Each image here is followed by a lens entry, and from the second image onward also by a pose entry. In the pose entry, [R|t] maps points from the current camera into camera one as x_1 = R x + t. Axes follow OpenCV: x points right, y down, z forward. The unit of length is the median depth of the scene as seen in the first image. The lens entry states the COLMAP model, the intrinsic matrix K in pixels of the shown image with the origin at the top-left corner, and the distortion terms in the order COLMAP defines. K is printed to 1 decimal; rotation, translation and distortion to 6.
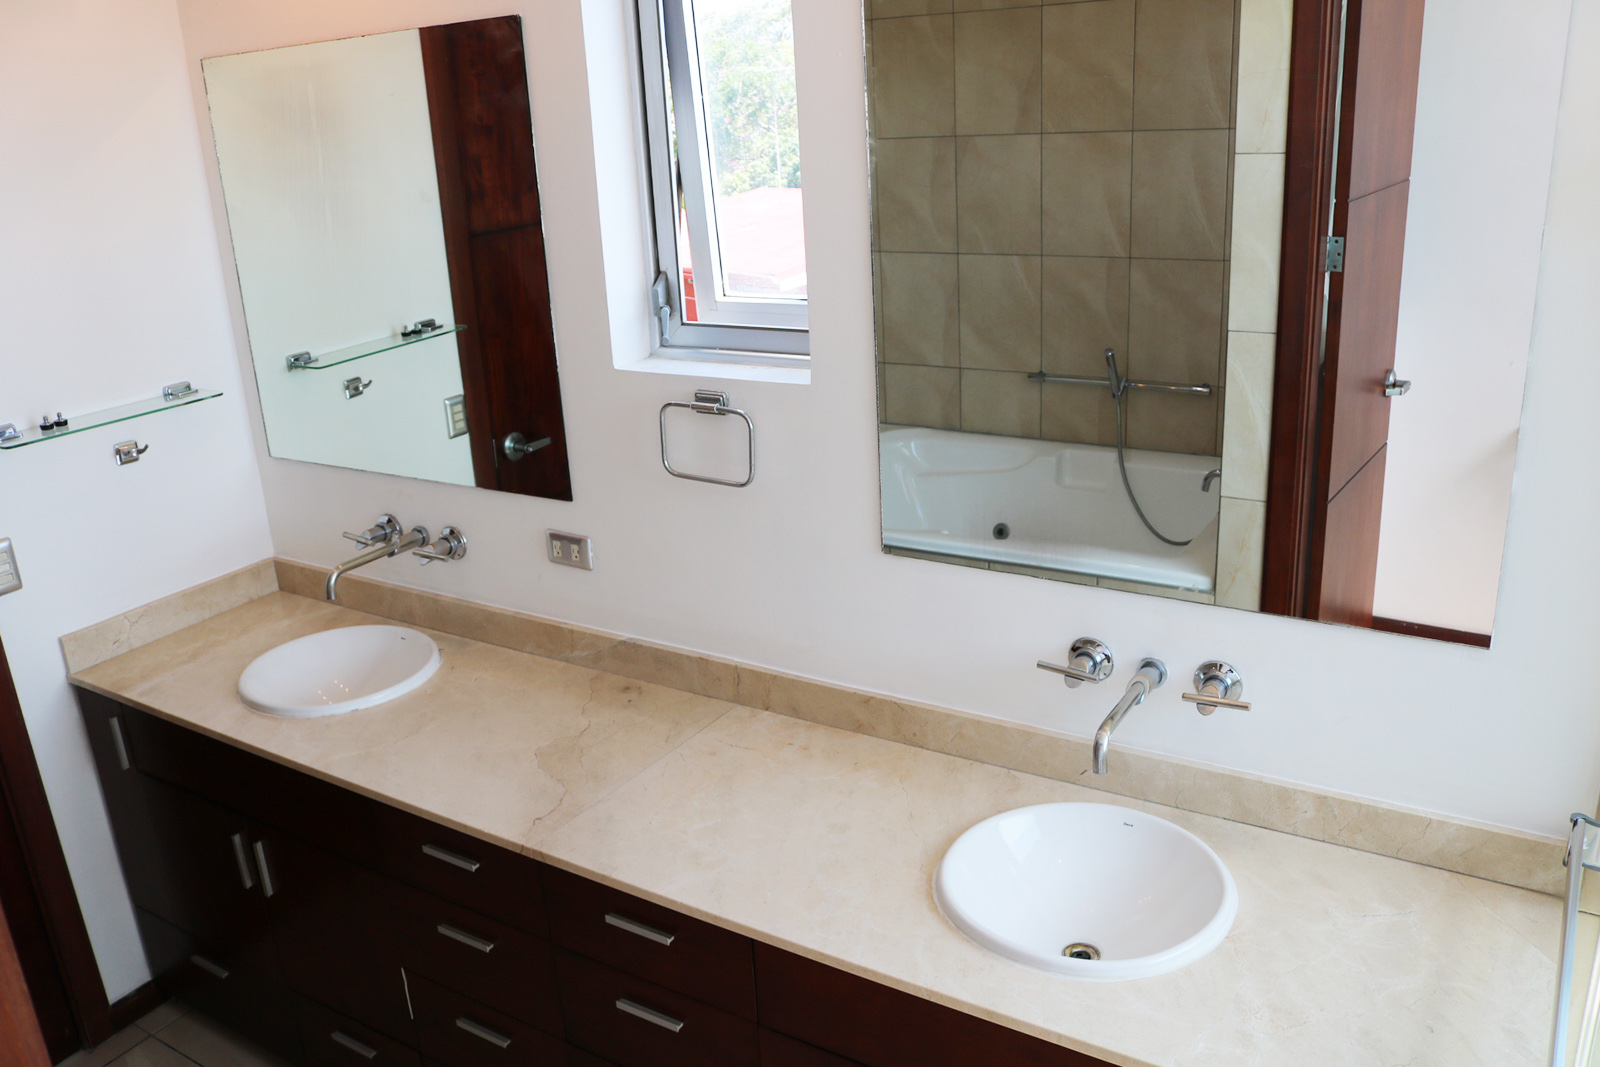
lens RADIAL K [[1334.4, 0, 800.0], [0, 1334.4, 533.5], [0, 0, 1]] dist [-0.178321, 0.163808]
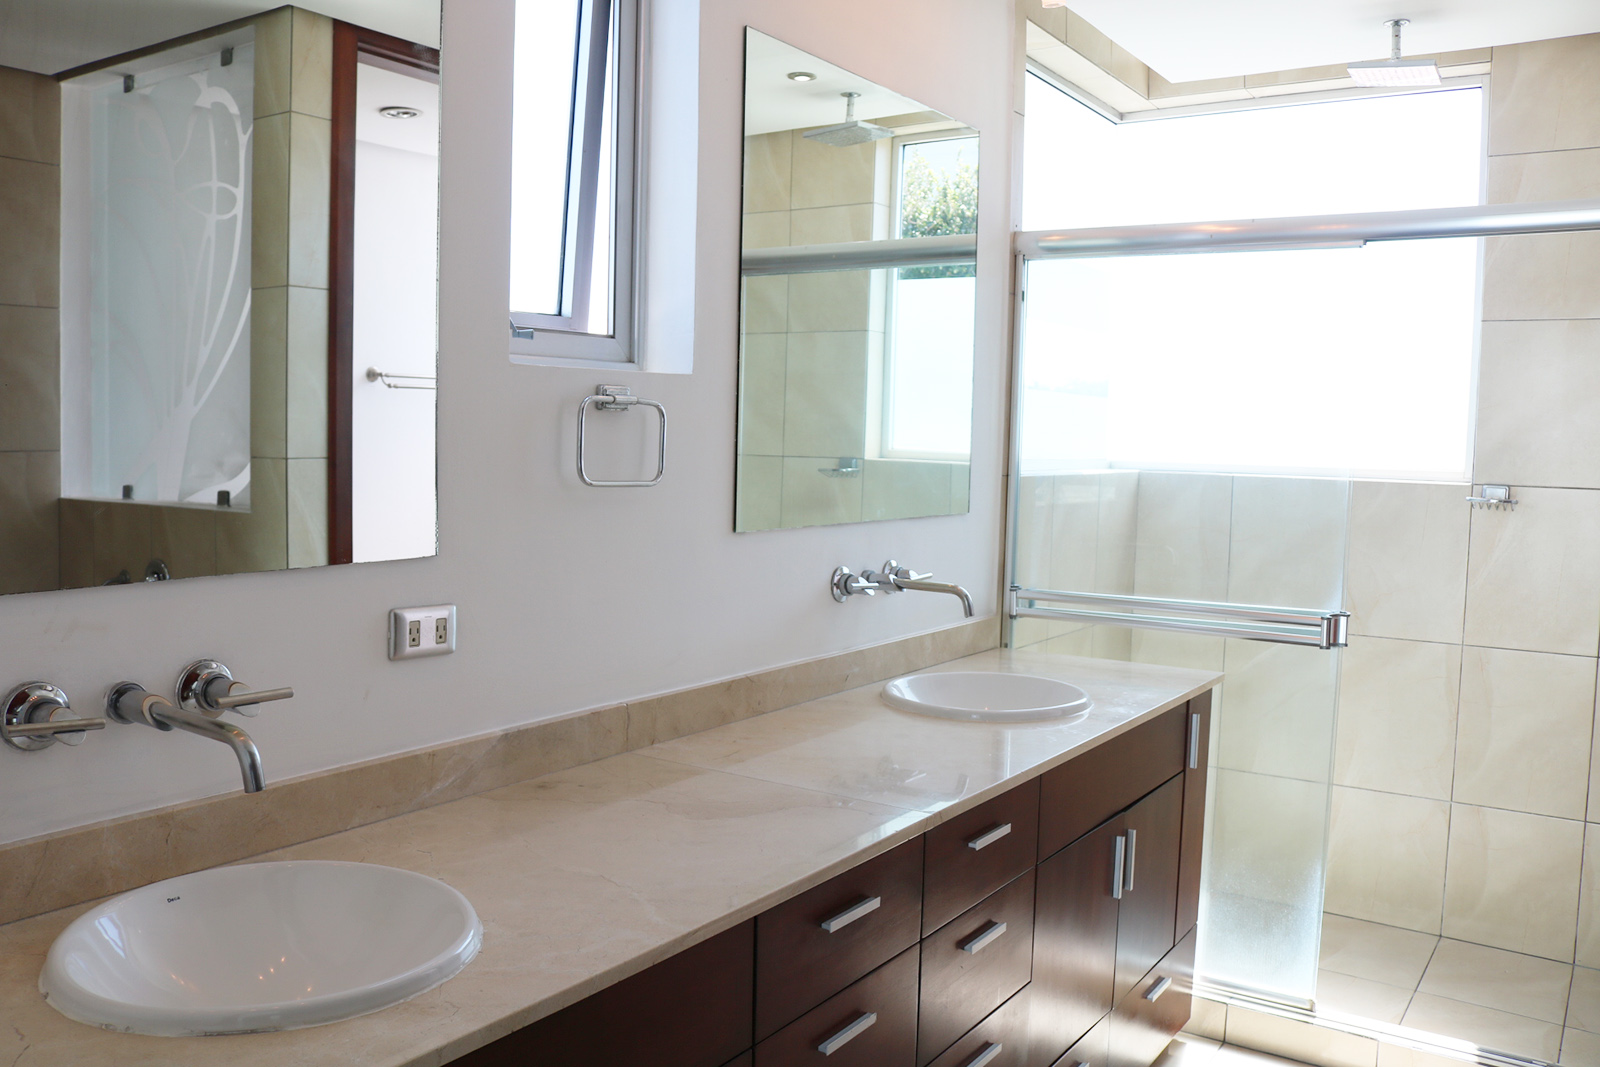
lens RADIAL K [[1334.4, 0, 800.0], [0, 1334.4, 533.5], [0, 0, 1]] dist [-0.178321, 0.163808]
pose [[0.018048, -0.015215, 0.999721, -0.872319], [0.315867, 0.948763, 0.008737, 0.021840], [-0.948632, 0.315621, 0.021929, 0.811937]]
